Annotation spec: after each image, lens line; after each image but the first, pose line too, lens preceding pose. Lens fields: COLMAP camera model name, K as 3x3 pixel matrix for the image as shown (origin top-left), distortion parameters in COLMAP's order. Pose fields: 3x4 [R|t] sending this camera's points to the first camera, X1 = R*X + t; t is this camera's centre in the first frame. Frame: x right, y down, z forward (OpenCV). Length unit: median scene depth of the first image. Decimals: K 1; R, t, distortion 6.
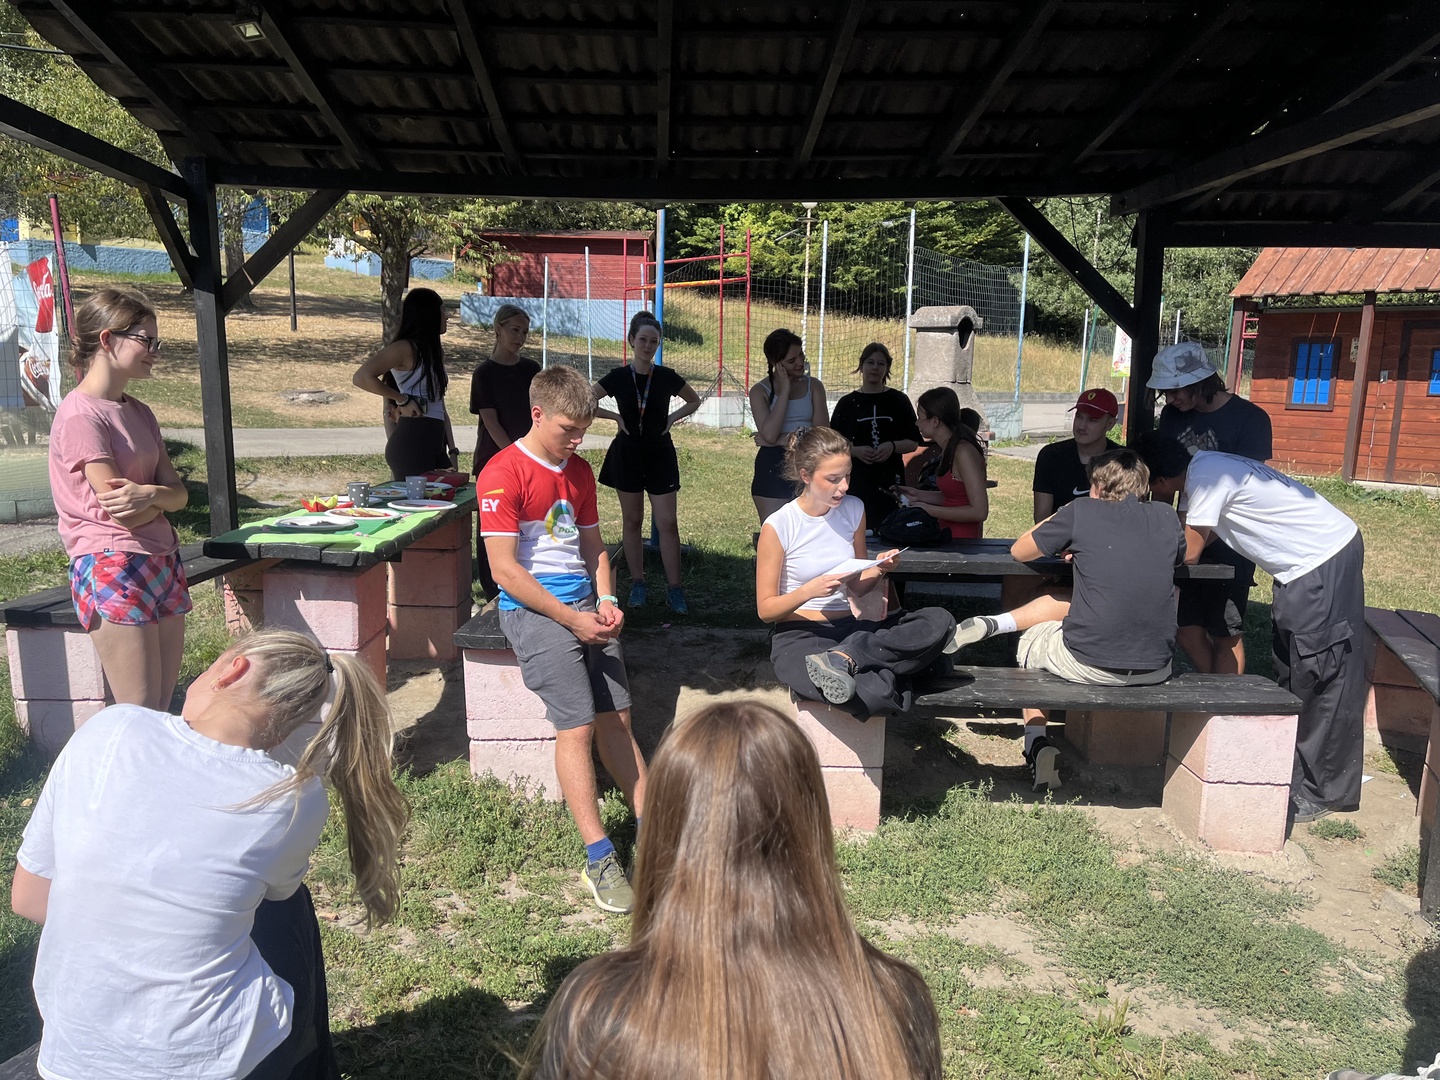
lens RADIAL K [[1095.8, 0, 724.3], [0, 1095.8, 538.7], [0, 0, 1]] dist [0.050347, -0.054335]
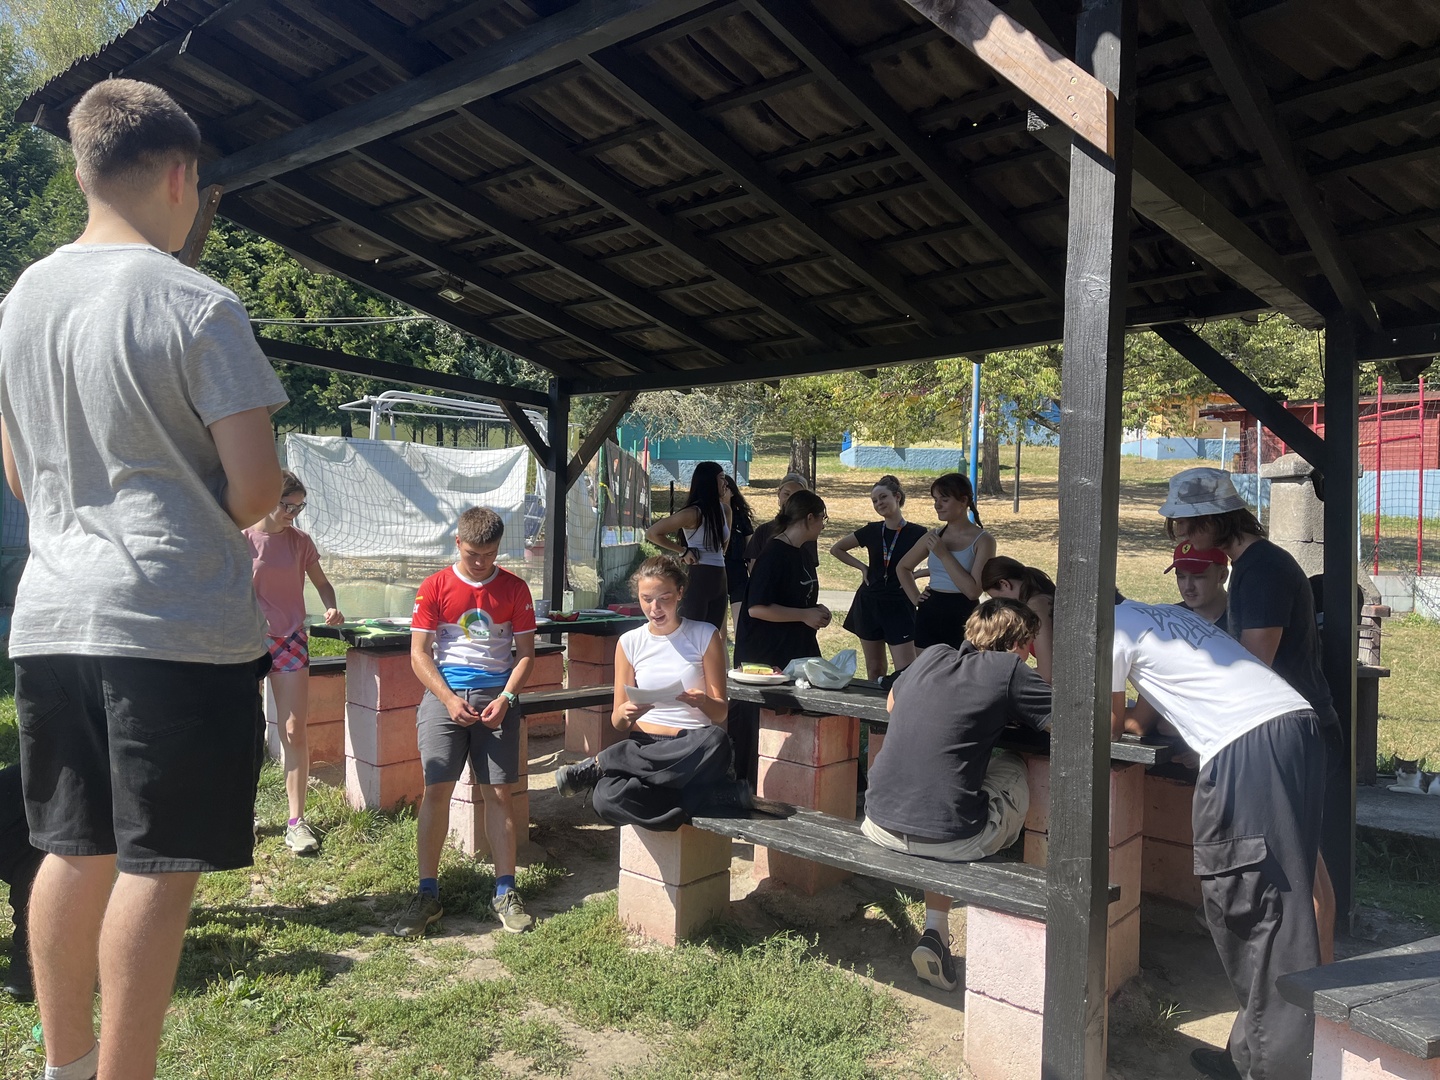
lens RADIAL K [[1095.8, 0, 734.7], [0, 1095.8, 541.6], [0, 0, 1]] dist [0.050347, -0.054335]
pose [[0.743801, 0.000752, -0.668401, 0.252213], [-0.110808, 0.986301, -0.122199, 0.002991], [0.659152, 0.164956, 0.733694, 0.066069]]
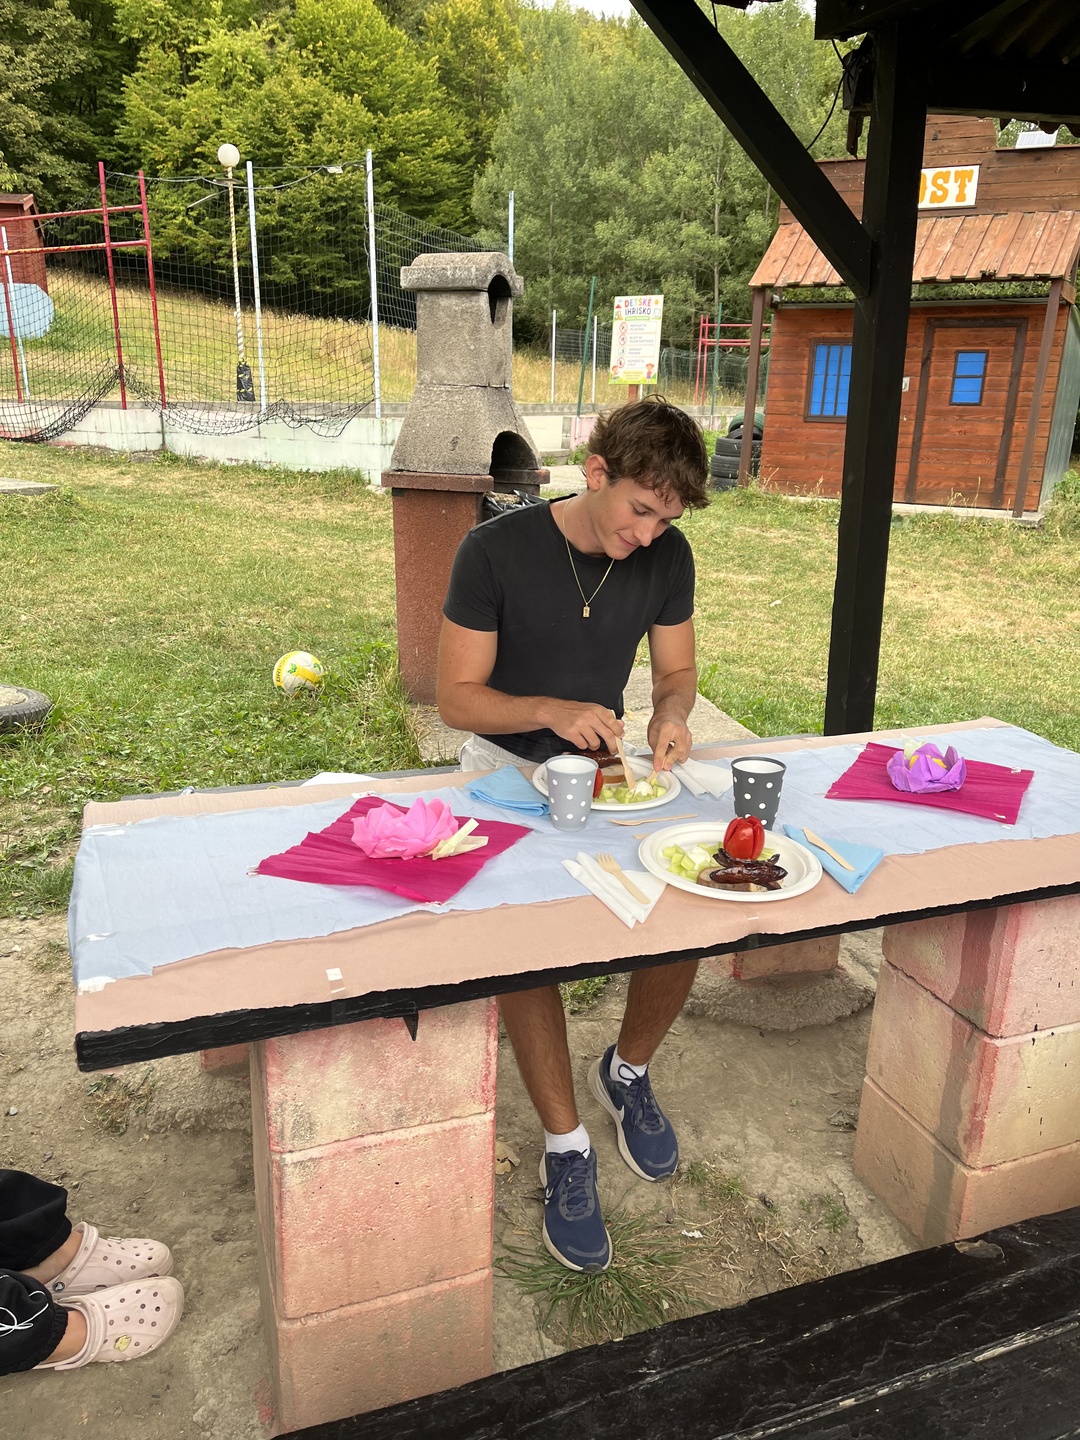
lens RADIAL K [[1095.8, 0, 546.3], [0, 1095.8, 718.5], [0, 0, 1]] dist [0.050347, -0.054335]
pose [[0.947150, -0.092810, 0.307071, 0.022975], [0.046870, 0.986999, 0.153743, -0.031684], [-0.317347, -0.131226, 0.939186, 0.231784]]
